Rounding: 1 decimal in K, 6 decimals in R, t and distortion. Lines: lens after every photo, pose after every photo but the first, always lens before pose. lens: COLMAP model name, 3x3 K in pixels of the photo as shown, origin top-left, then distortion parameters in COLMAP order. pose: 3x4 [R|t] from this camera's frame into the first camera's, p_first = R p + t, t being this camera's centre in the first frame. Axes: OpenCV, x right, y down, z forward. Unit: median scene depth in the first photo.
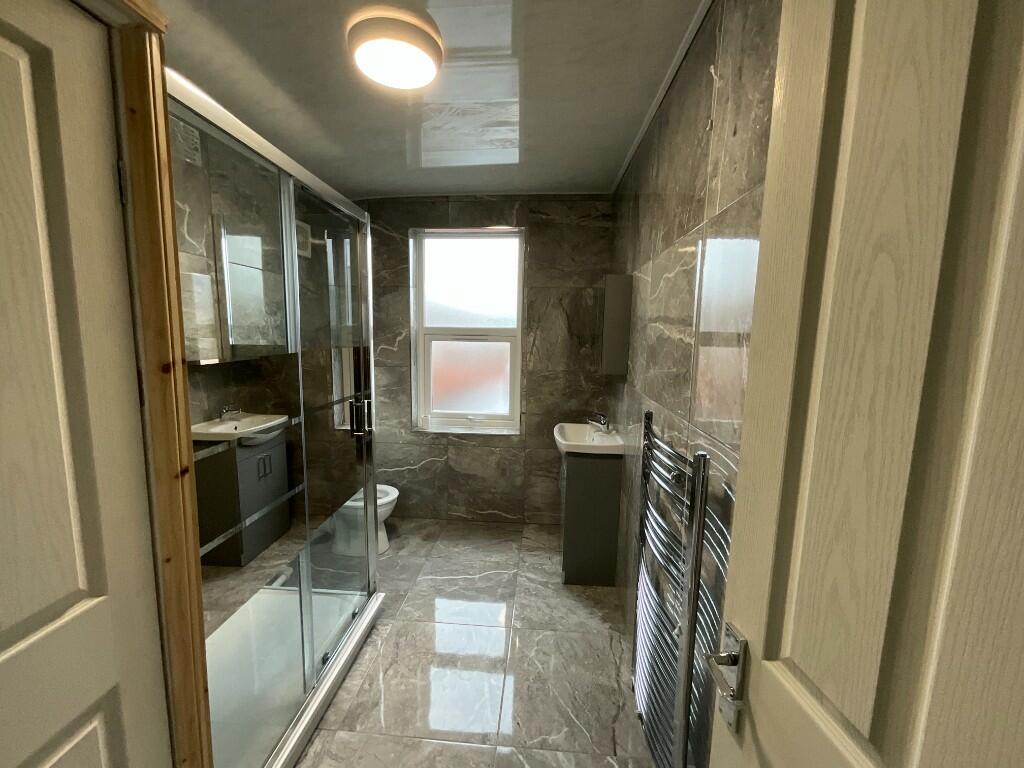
lens RADIAL K [[411.6, 0, 509.1], [0, 411.6, 383.4], [0, 0, 1]] dist [0.010855, 0.000235]
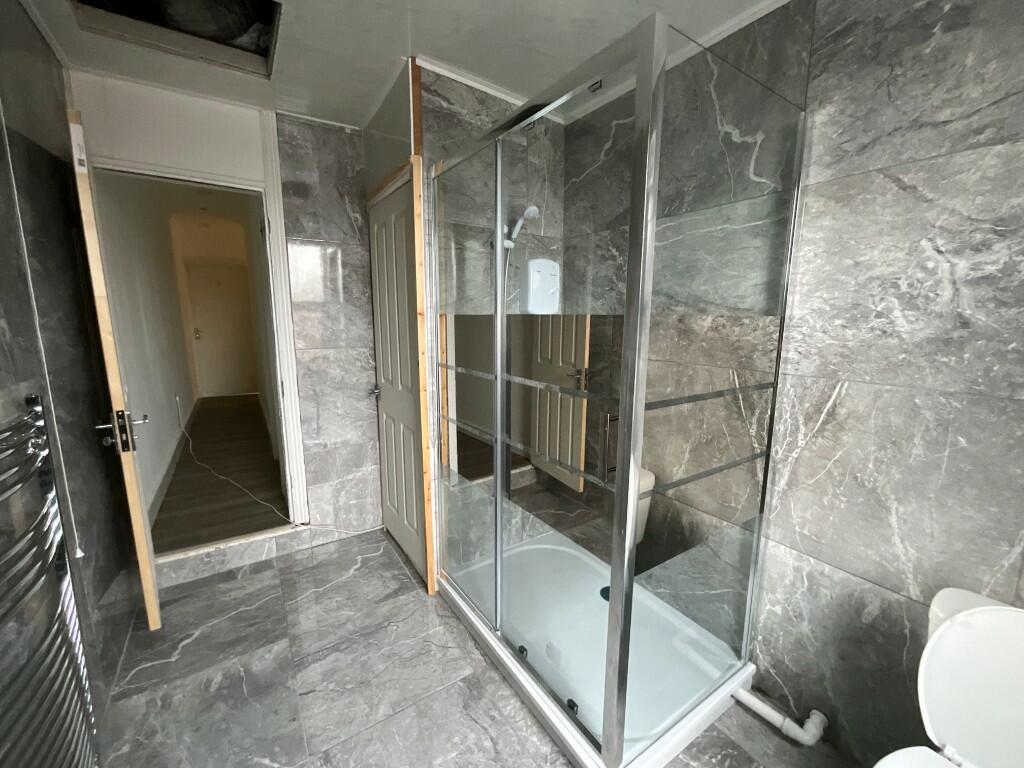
lens RADIAL K [[411.6, 0, 513.3], [0, 411.6, 383.8], [0, 0, 1]] dist [0.010855, 0.000235]
pose [[-0.777645, 0.091357, -0.622030, 0.094345], [-0.089423, 0.963255, 0.253266, -0.142748], [0.622311, 0.252575, -0.740901, 1.469638]]
